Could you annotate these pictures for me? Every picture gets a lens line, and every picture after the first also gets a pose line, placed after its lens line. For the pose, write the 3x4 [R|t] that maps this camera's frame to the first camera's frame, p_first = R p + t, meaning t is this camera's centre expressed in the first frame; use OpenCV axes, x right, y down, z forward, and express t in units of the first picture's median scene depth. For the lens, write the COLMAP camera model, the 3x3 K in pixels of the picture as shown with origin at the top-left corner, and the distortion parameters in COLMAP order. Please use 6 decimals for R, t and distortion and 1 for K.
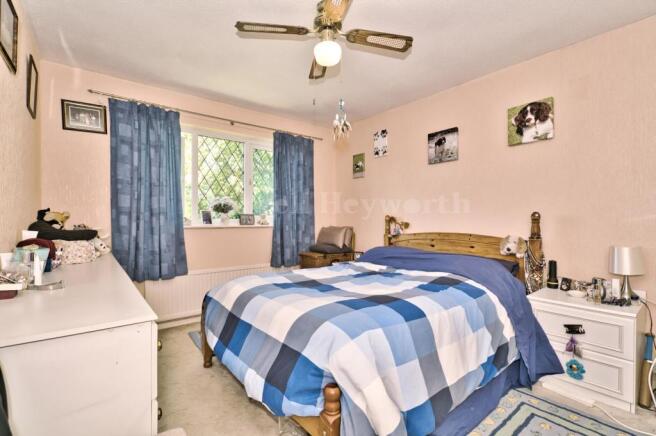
lens RADIAL K [[296.8, 0, 328.0], [0, 296.8, 218.0], [0, 0, 1]] dist [0.000501, 0.000151]
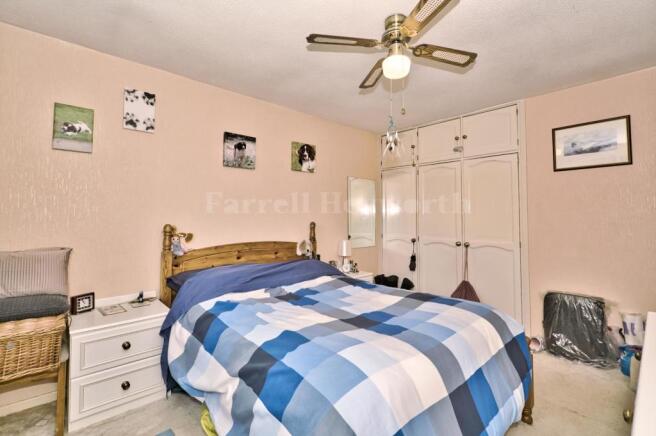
lens RADIAL K [[296.8, 0, 328.0], [0, 296.8, 218.0], [0, 0, 1]] dist [0.000501, 0.000151]
pose [[-0.038107, 0.024968, 0.998962, -0.585447], [0.009999, 0.999647, -0.024604, -0.003149], [-0.999224, 0.009051, -0.038343, 0.788682]]
